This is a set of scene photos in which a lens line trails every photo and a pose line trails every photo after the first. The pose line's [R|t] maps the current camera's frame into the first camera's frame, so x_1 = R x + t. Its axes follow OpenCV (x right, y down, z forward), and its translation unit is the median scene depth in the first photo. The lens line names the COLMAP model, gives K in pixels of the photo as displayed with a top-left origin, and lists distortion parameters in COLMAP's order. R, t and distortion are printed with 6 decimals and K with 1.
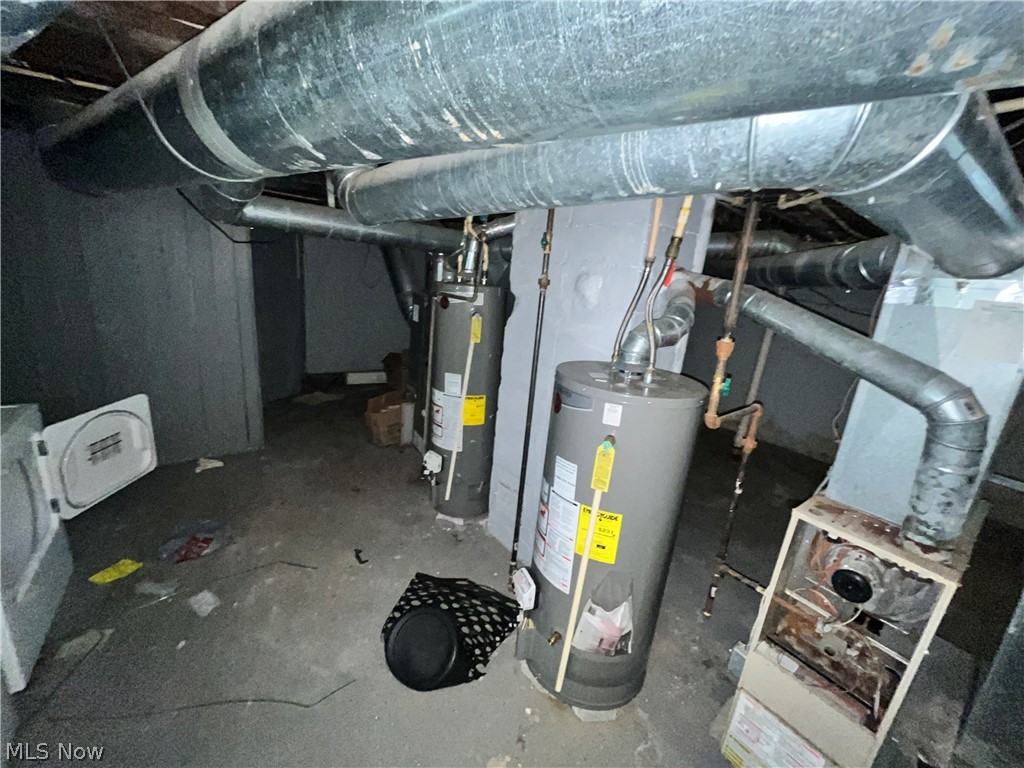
lens RADIAL K [[410.8, 0, 509.6], [0, 410.8, 384.7], [0, 0, 1]] dist [-0.008789, -0.000249]
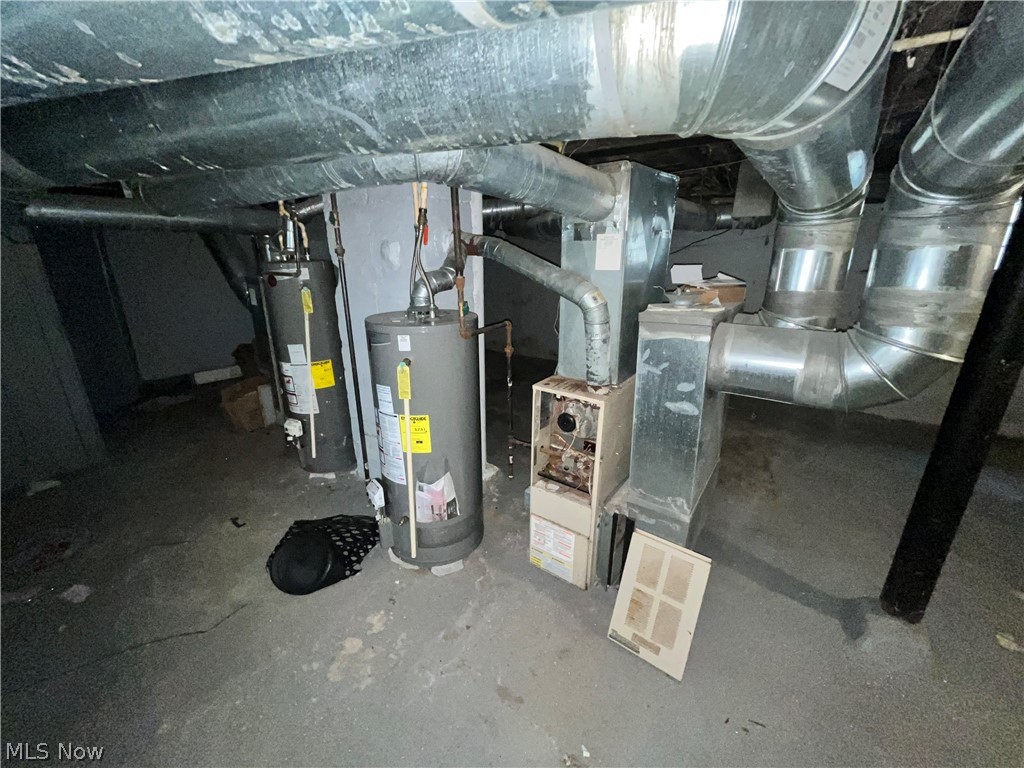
lens RADIAL K [[410.8, 0, 511.1], [0, 410.8, 383.1], [0, 0, 1]] dist [-0.008789, -0.000249]
pose [[0.949031, -0.181717, 0.257524, 0.140276], [0.165054, 0.982607, 0.085096, 0.097069], [-0.268508, -0.038253, 0.962517, -0.280913]]
